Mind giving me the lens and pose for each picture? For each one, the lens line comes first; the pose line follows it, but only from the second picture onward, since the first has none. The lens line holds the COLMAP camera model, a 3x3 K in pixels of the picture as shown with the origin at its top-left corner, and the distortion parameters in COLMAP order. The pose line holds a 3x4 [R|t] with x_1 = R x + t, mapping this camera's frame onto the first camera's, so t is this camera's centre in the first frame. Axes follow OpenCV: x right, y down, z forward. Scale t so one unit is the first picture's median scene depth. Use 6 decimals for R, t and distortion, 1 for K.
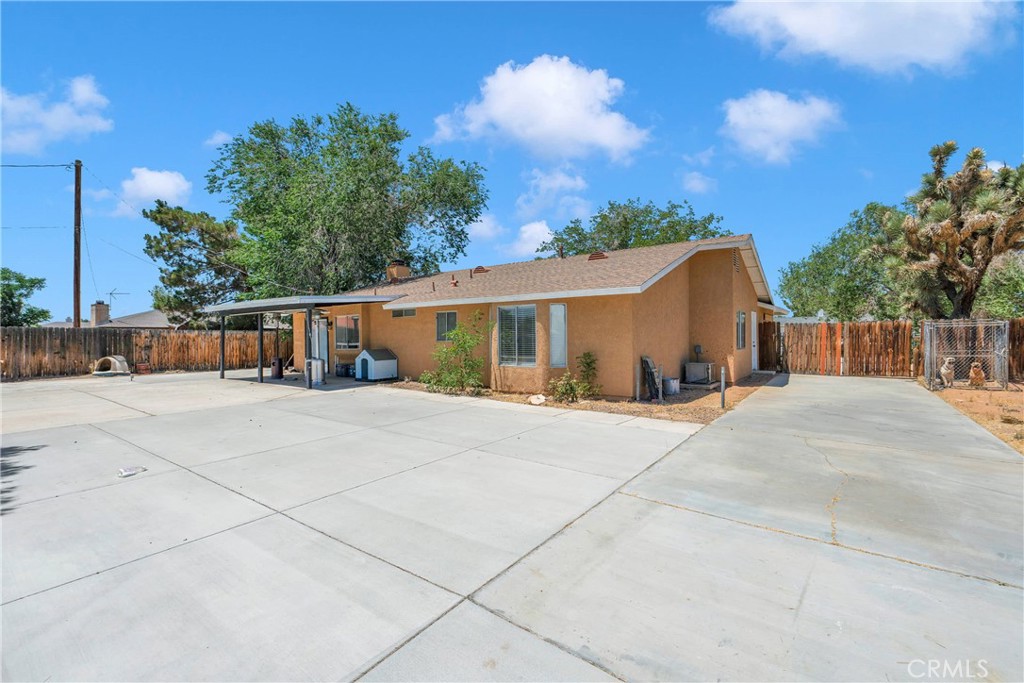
lens RADIAL K [[451.3, 0, 511.8], [0, 451.3, 336.7], [0, 0, 1]] dist [-0.003108, -0.000412]
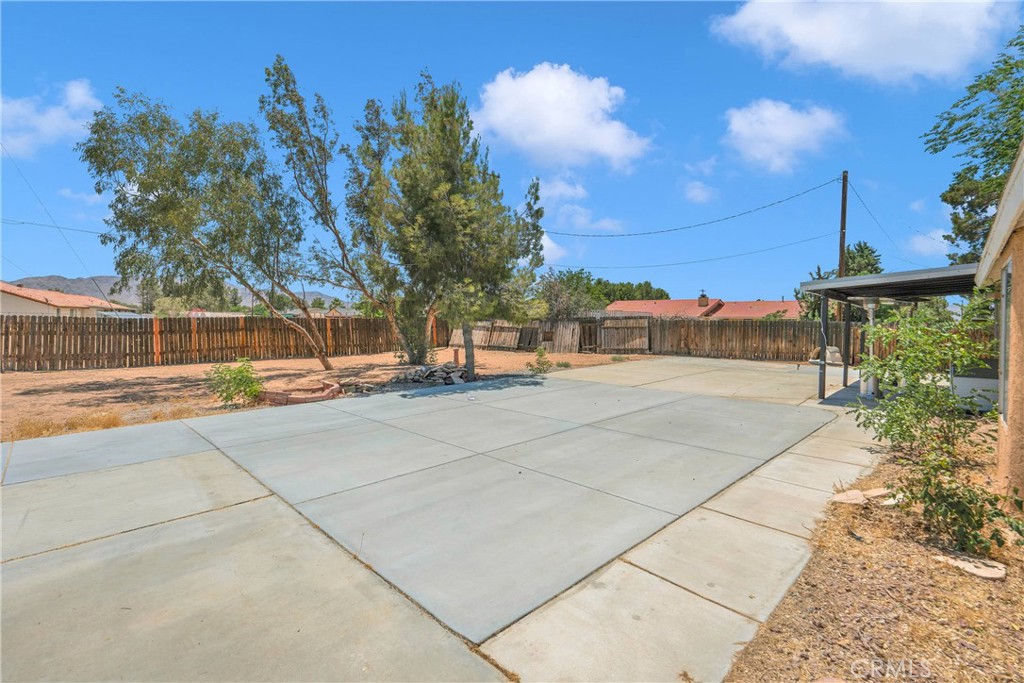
lens RADIAL K [[451.3, 0, 511.8], [0, 451.3, 336.7], [0, 0, 1]] dist [-0.003108, -0.000412]
pose [[-0.143049, 0.036695, -0.989035, 0.999882], [-0.022950, 0.998921, 0.040382, -0.031039], [0.989449, 0.028475, -0.142053, 1.500059]]
